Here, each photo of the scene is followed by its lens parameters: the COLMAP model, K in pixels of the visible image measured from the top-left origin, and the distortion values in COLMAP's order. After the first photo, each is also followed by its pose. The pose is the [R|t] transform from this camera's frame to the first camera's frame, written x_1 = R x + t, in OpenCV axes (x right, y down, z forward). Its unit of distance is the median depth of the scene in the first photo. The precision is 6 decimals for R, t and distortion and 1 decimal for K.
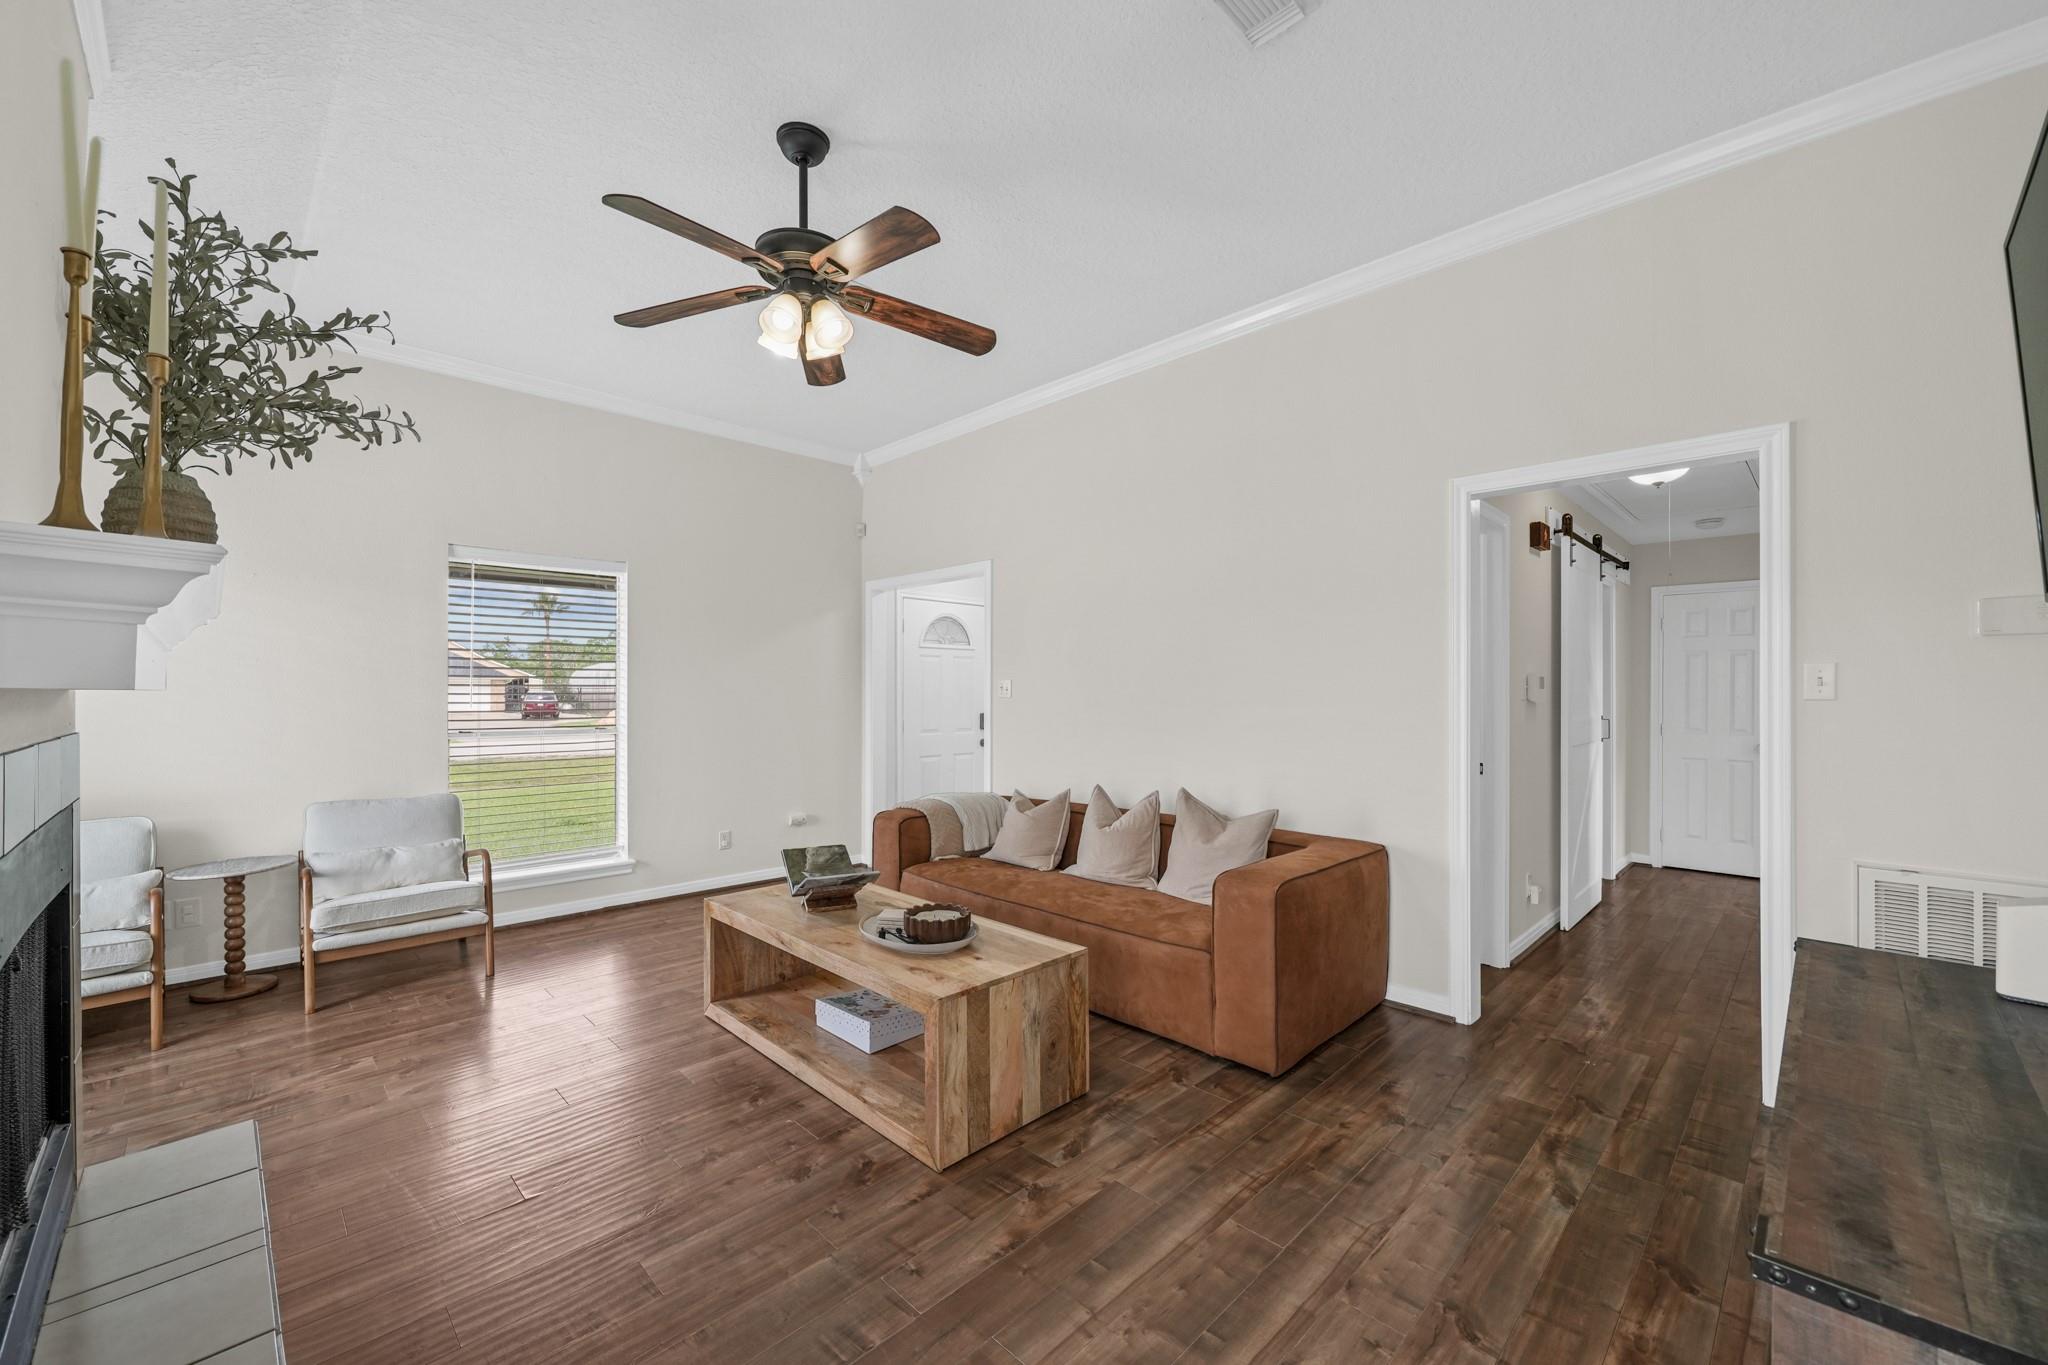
lens RADIAL K [[805.5, 0, 1017.9], [0, 805.5, 689.0], [0, 0, 1]] dist [0.000190, -0.000129]
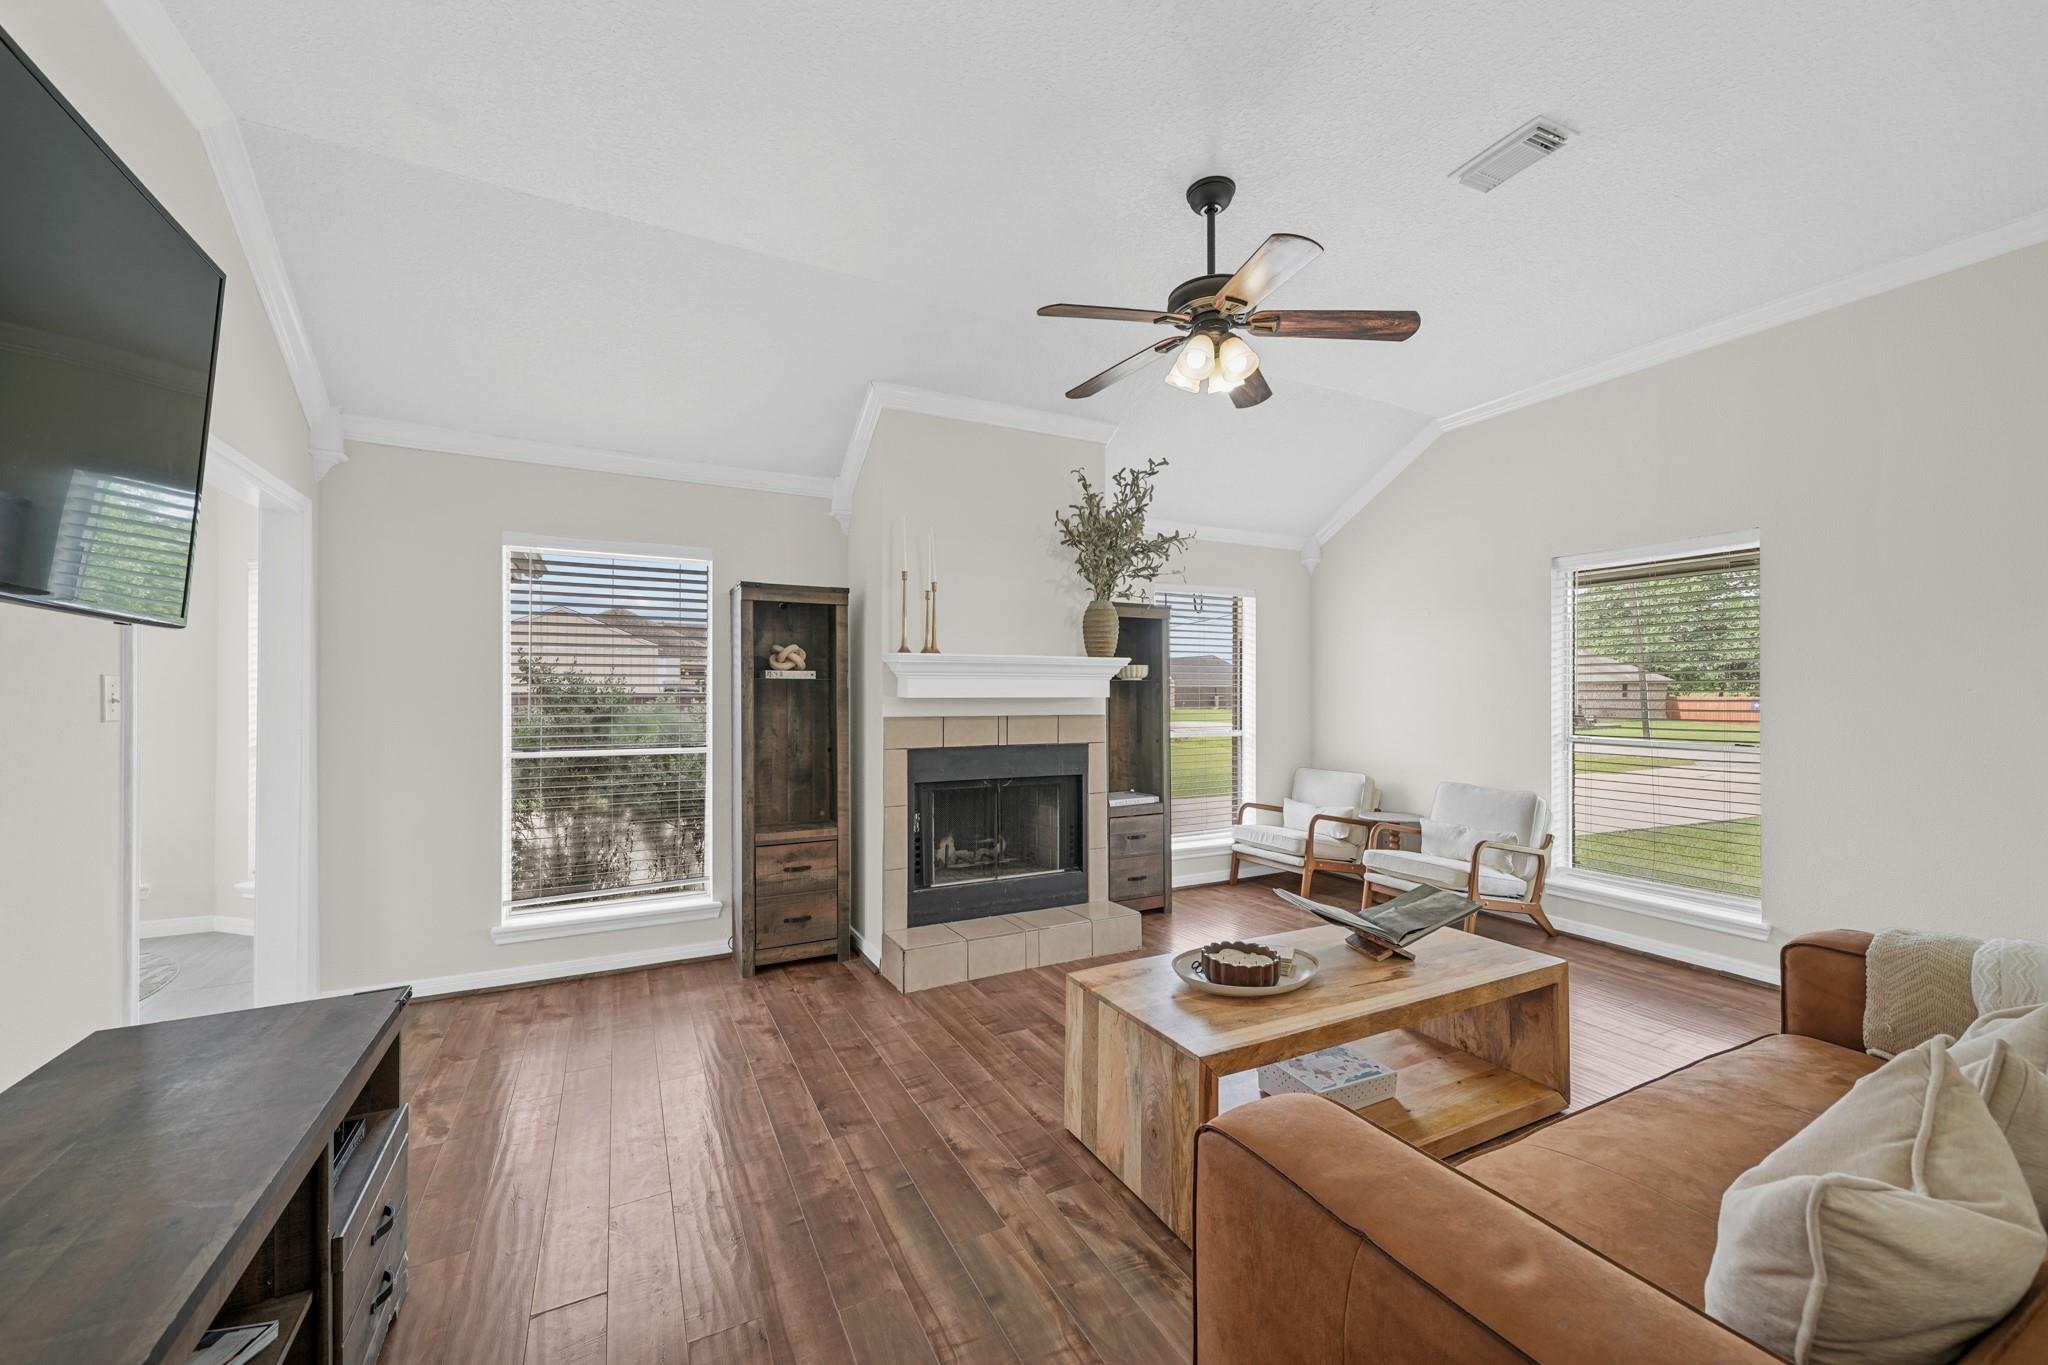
lens RADIAL K [[786.4, 0, 1016.7], [0, 786.4, 680.2], [0, 0, 1]] dist [0.001485, 0.000173]
pose [[-0.307164, -0.016310, -0.951517, 0.959949], [0.001823, 0.999841, -0.017727, -0.006274], [0.951655, -0.007180, -0.307086, 1.249180]]
